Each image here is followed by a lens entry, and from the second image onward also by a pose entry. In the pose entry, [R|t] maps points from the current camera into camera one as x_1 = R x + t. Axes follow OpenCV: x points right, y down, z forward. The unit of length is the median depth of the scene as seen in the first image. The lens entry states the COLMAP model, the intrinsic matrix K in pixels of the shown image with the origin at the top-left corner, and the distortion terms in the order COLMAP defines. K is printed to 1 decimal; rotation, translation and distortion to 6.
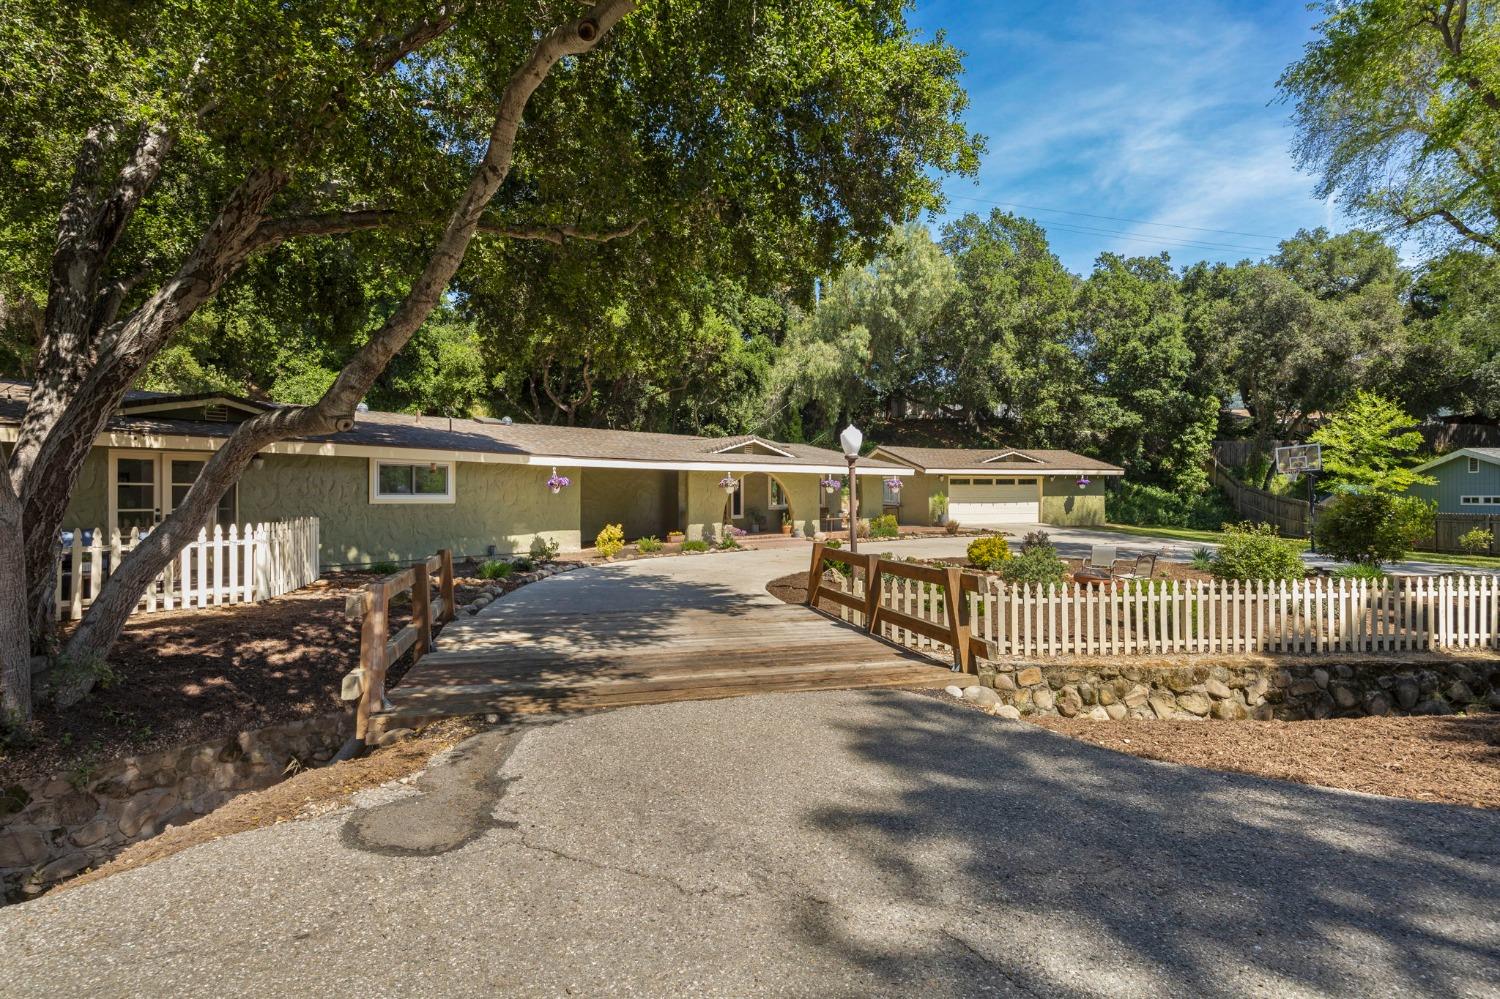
lens RADIAL K [[765.2, 0, 750.0], [0, 765.2, 499.5], [0, 0, 1]] dist [-0.002472, -0.000195]
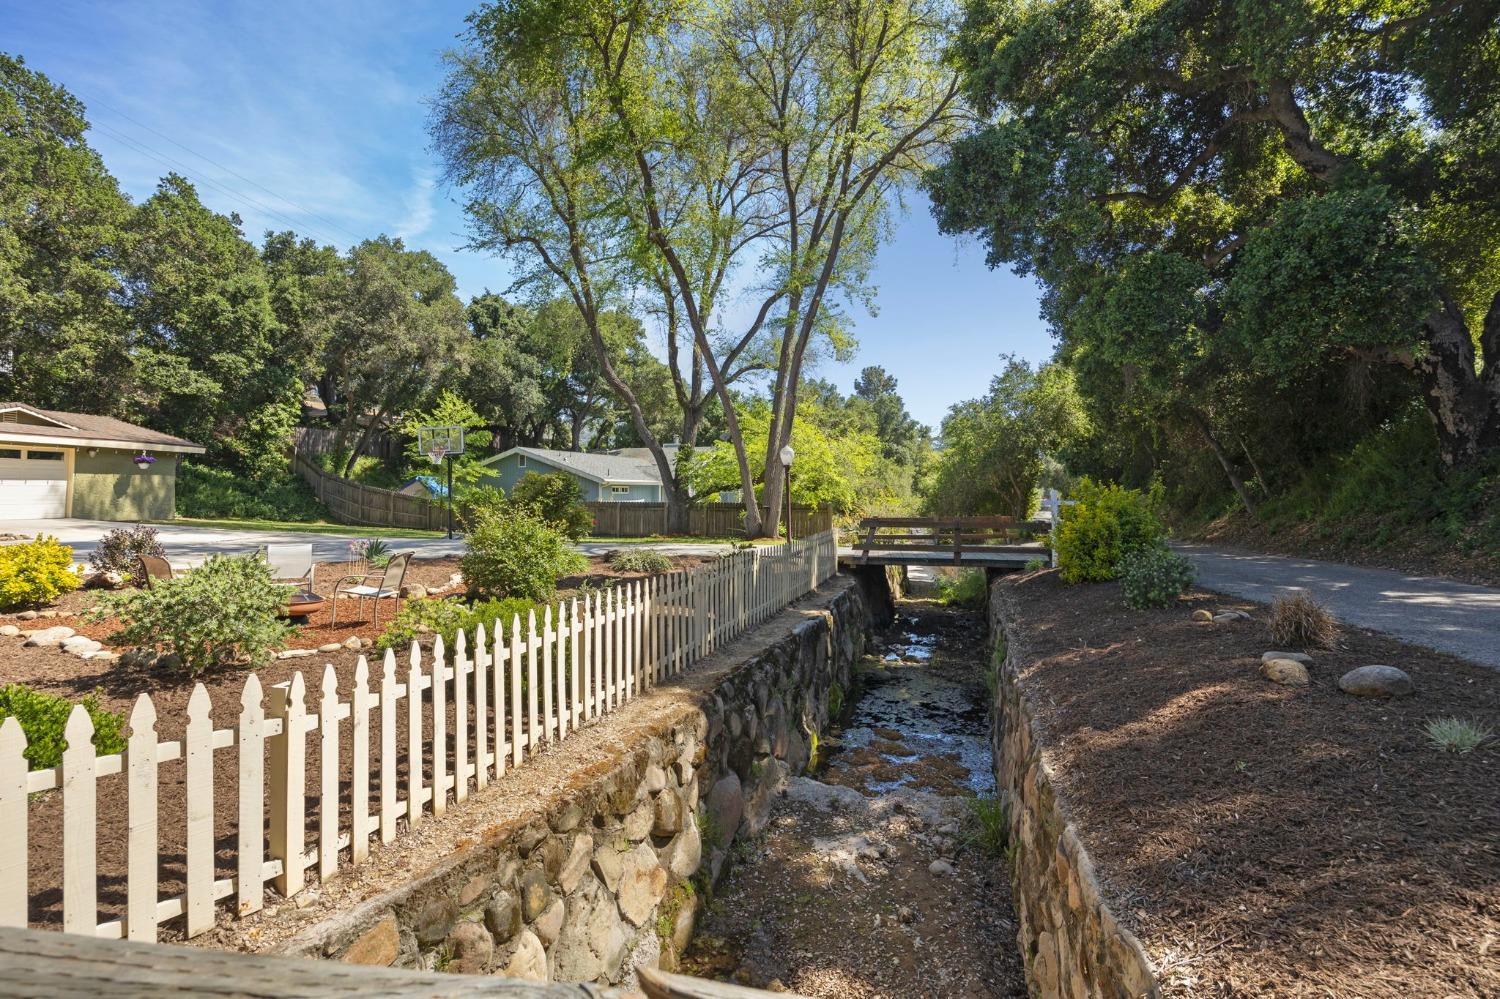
lens RADIAL K [[695.3, 0, 753.8], [0, 695.3, 471.4], [0, 0, 1]] dist [-0.010151, -0.000204]
pose [[0.371998, 0.034062, 0.927608, 0.037517], [-0.002031, 0.999354, -0.035882, 0.008980], [-0.928231, 0.011464, 0.371827, 0.188728]]
